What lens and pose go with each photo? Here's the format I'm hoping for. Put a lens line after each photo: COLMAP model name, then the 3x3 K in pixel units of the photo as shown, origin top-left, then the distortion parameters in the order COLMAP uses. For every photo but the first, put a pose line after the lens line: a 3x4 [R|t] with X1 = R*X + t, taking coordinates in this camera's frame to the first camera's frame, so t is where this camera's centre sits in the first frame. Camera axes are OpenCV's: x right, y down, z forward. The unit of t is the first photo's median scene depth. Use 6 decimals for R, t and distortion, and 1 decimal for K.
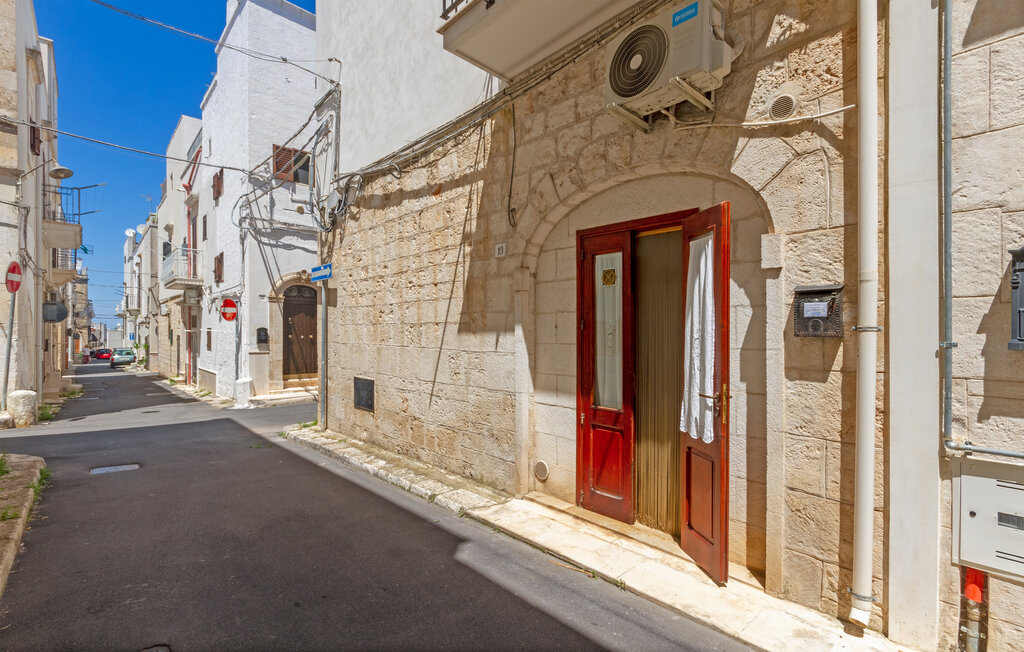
lens RADIAL K [[496.3, 0, 524.9], [0, 496.3, 325.0], [0, 0, 1]] dist [0.026546, 0.000990]
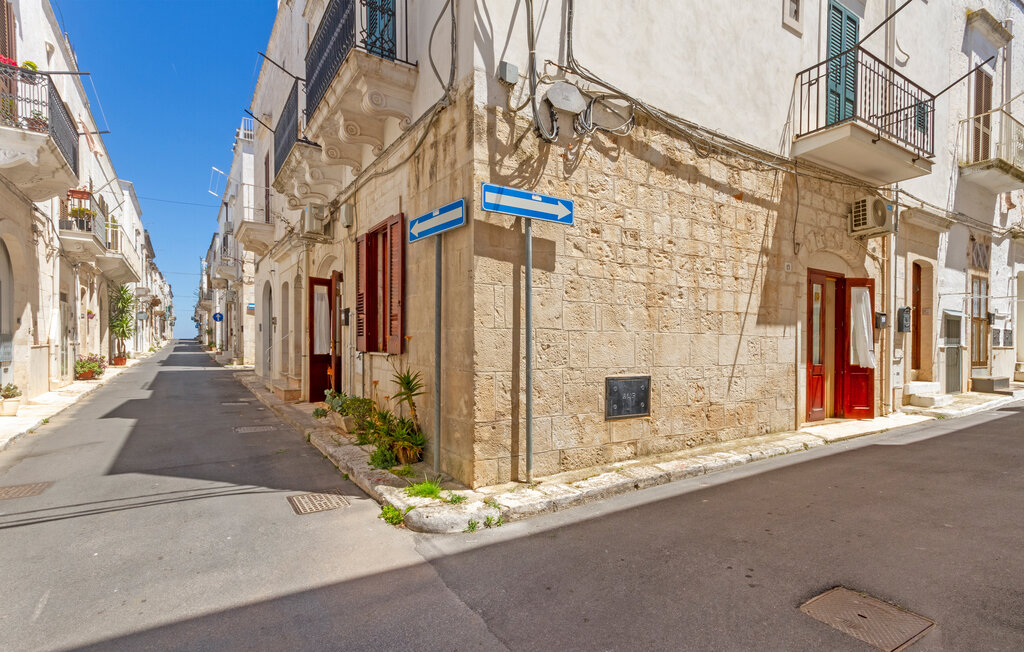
lens RADIAL K [[496.3, 0, 524.9], [0, 496.3, 325.0], [0, 0, 1]] dist [0.026546, 0.000990]
pose [[0.147410, 0.016242, 0.988942, -1.424865], [-0.033803, 0.999364, -0.011374, 0.055293], [-0.988498, -0.031753, 0.147865, 1.358318]]
